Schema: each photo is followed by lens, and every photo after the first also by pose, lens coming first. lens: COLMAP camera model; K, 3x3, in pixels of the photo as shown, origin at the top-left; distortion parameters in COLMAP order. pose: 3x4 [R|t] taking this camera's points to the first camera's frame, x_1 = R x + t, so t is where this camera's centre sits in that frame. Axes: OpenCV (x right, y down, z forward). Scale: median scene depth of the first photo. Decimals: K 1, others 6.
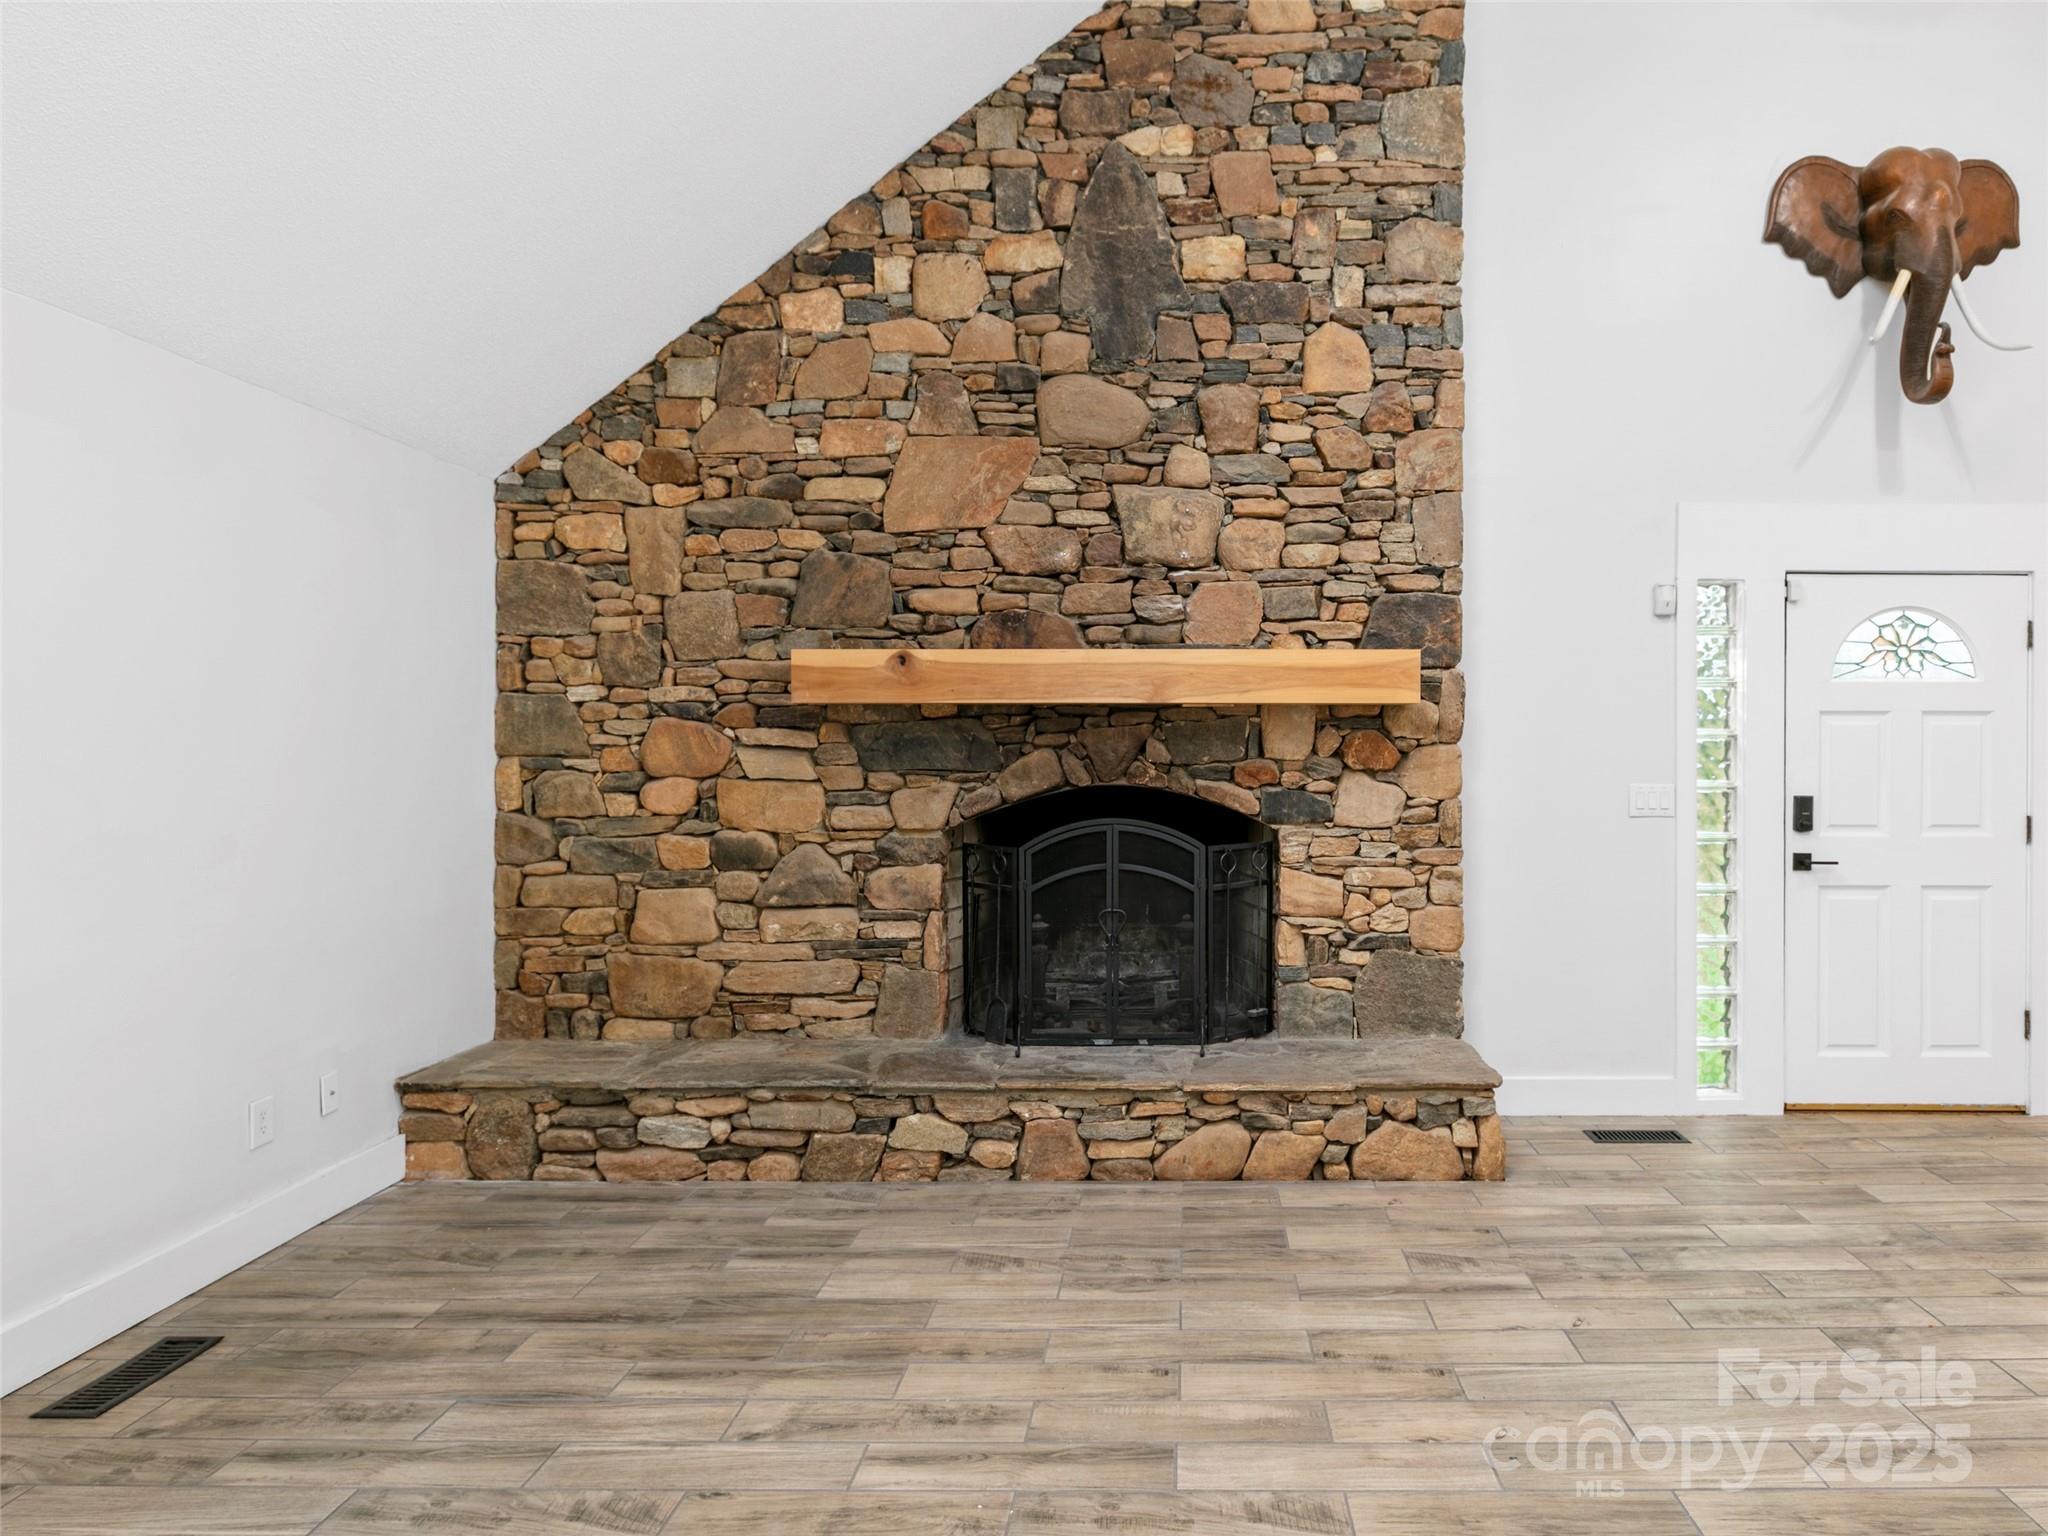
lens RADIAL K [[1195.1, 0, 1179.9], [0, 1195.1, 750.3], [0, 0, 1]] dist [-0.004806, 0.000370]
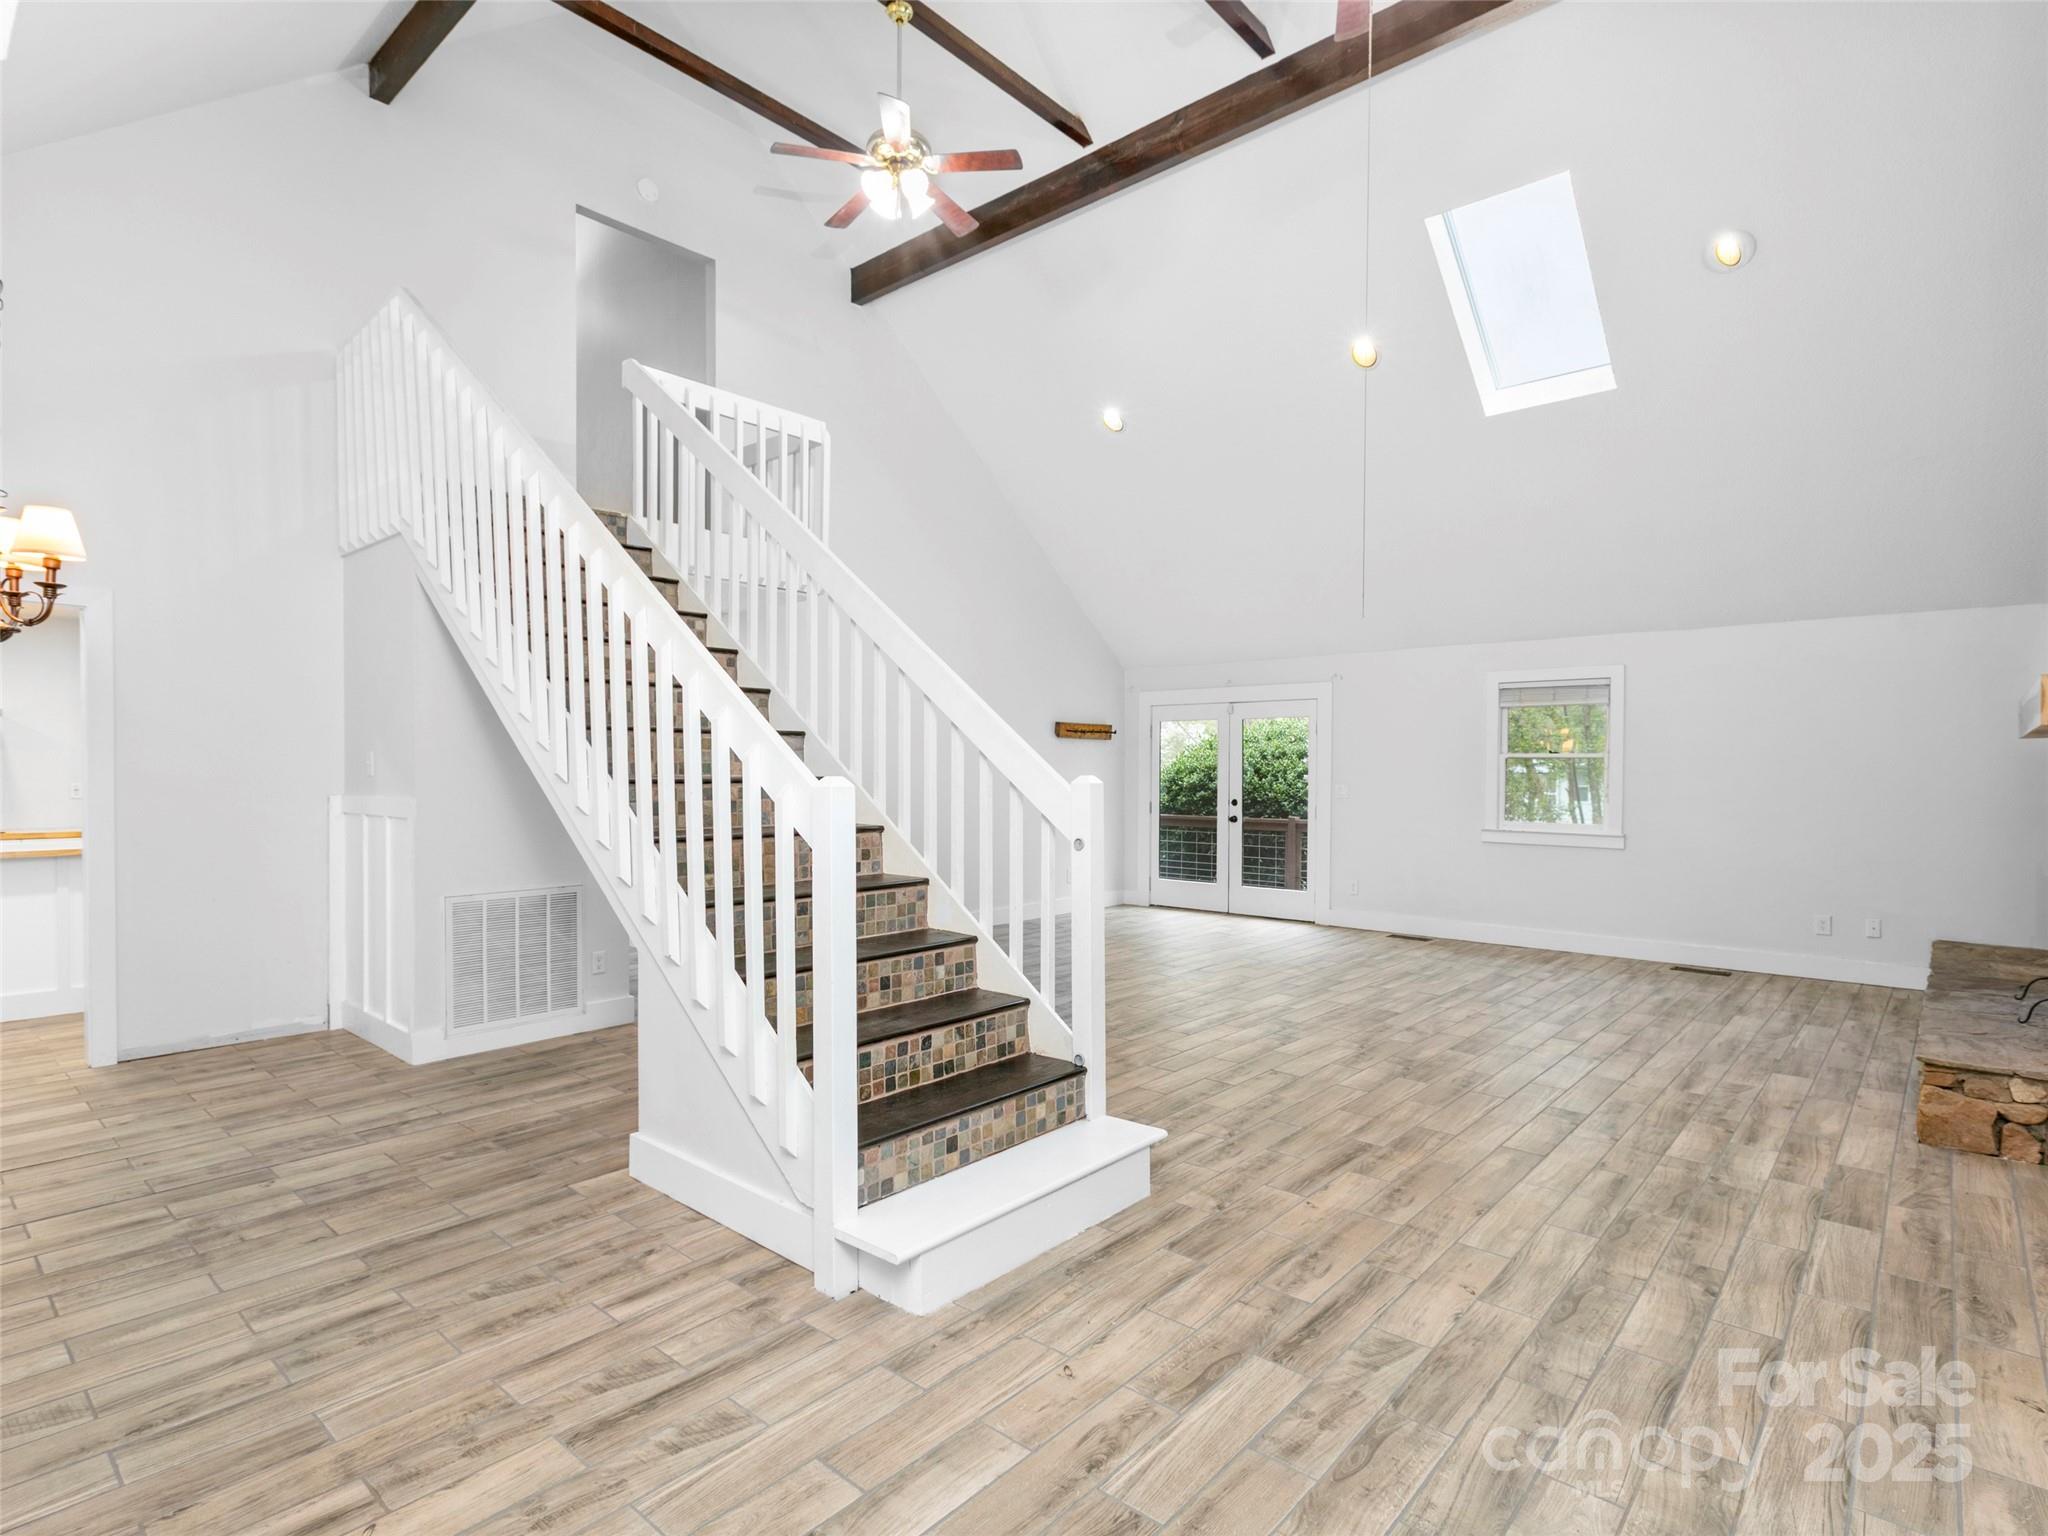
lens RADIAL K [[1044.6, 0, 1021.9], [0, 1044.6, 773.9], [0, 0, 1]] dist [0.001395, 0.000245]
pose [[-0.666821, 0.001501, -0.745217, 1.404262], [-0.001418, 0.999994, 0.003284, 0.001361], [0.745217, 0.003247, -0.666814, 0.898656]]
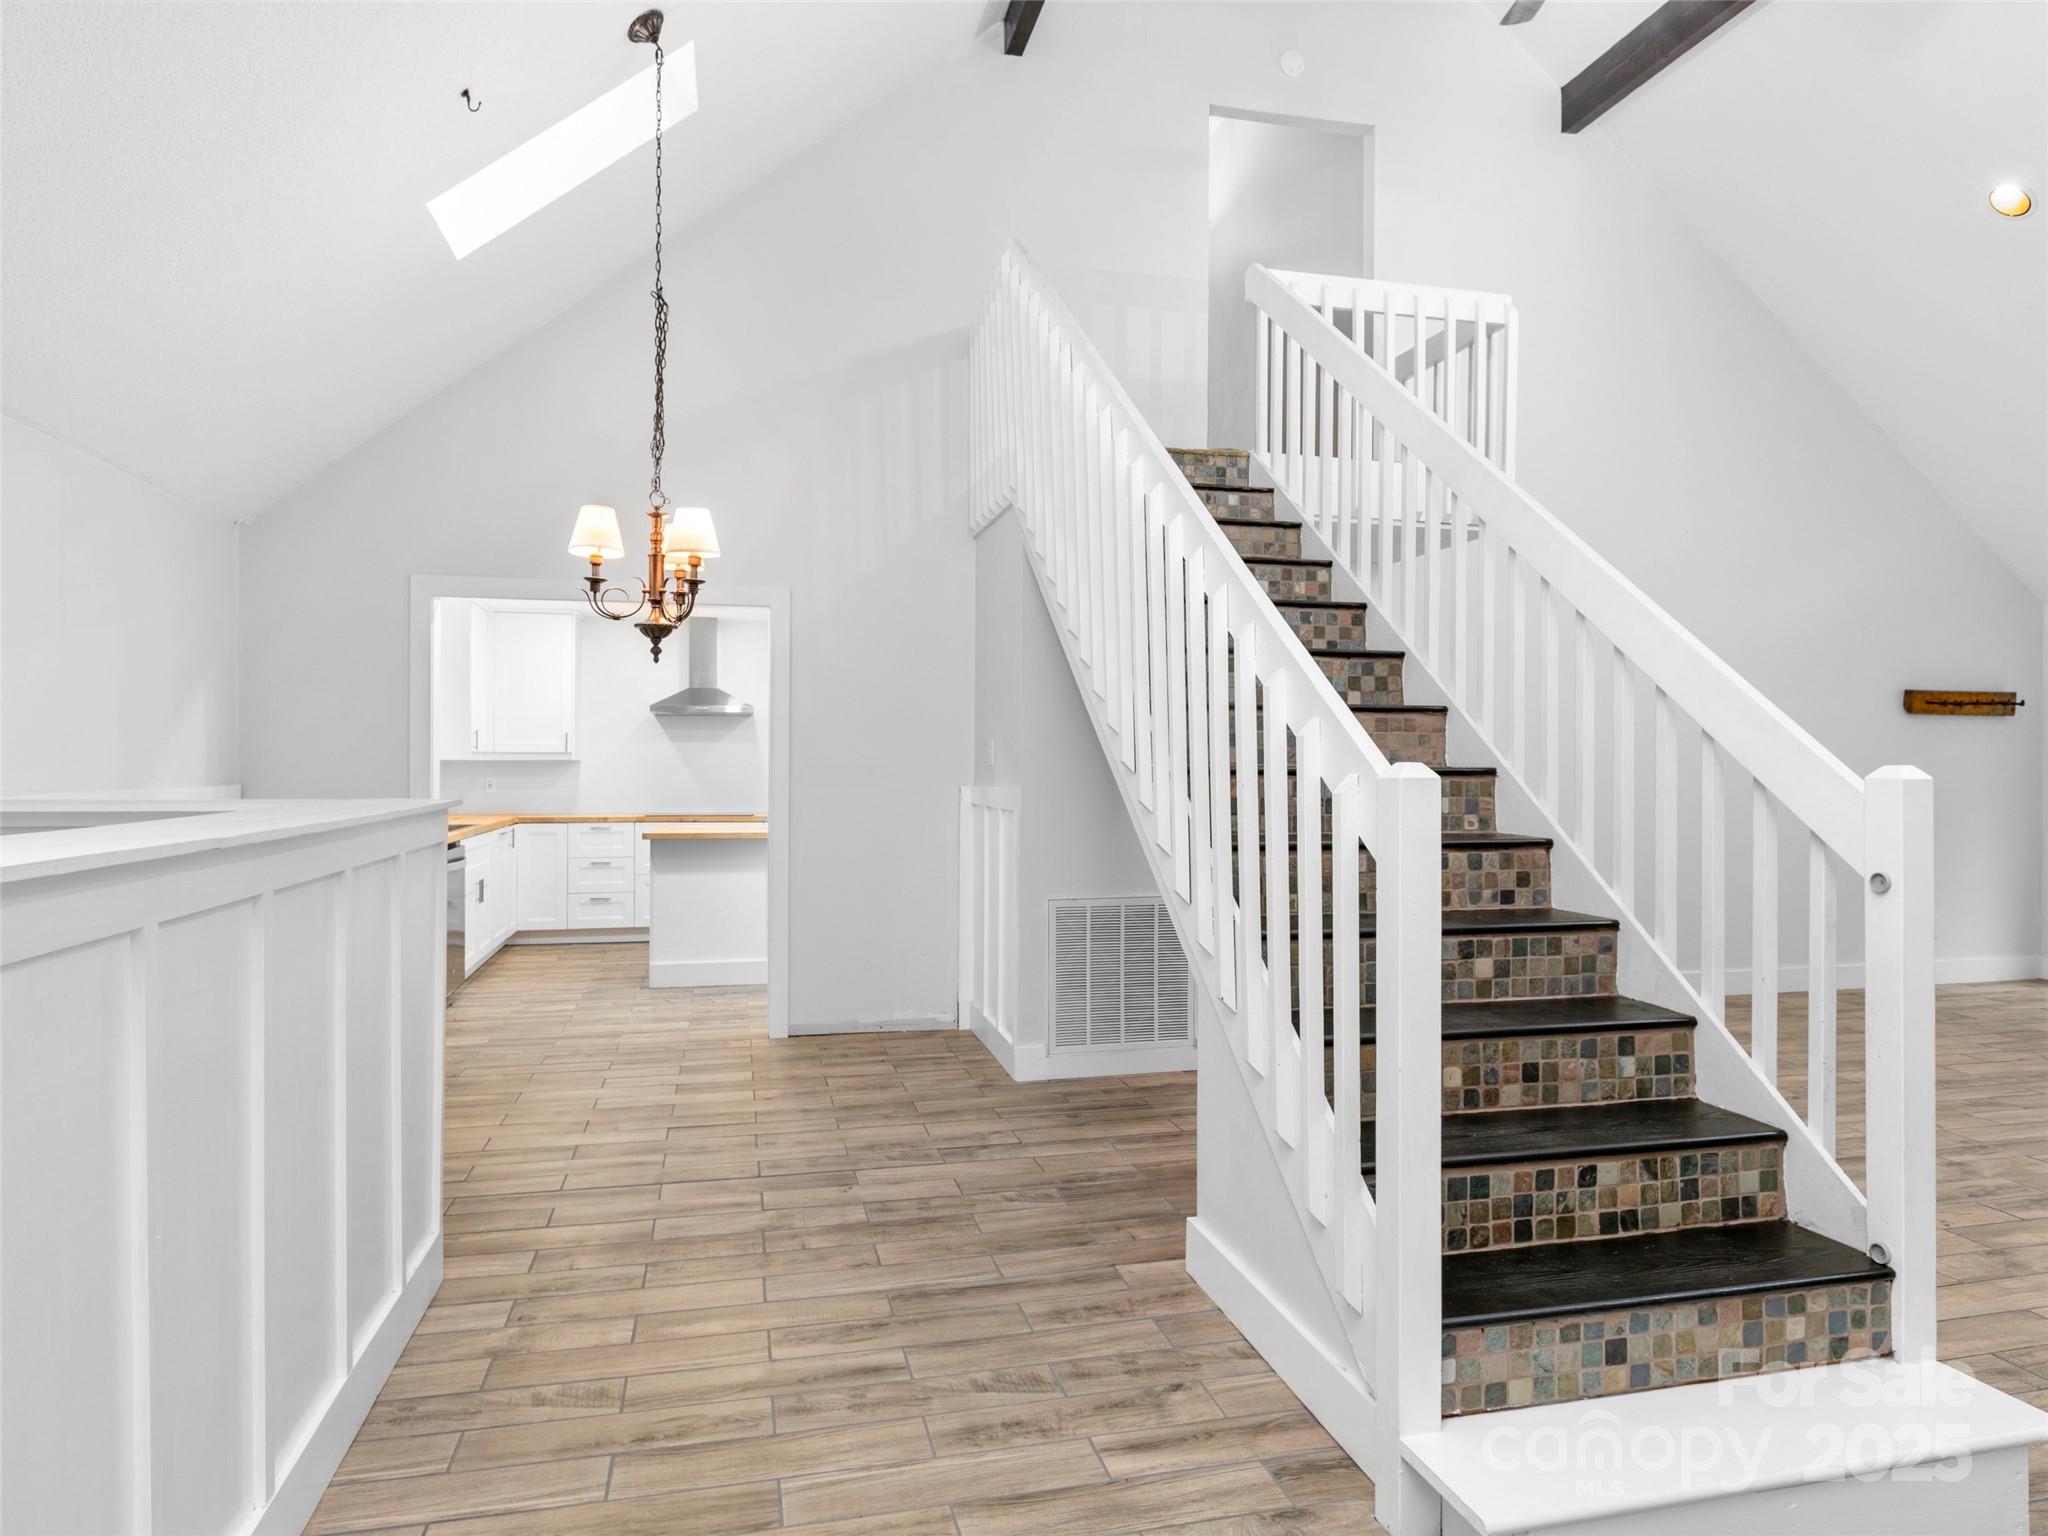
lens RADIAL K [[1224.9, 0, 1032.5], [0, 1224.9, 760.6], [0, 0, 1]] dist [0.002251, -0.003232]
pose [[-0.972181, -0.005420, -0.234167, 1.274139], [-0.005028, 0.999985, -0.002268, 0.005911], [0.234176, -0.001027, -0.972194, 0.841187]]
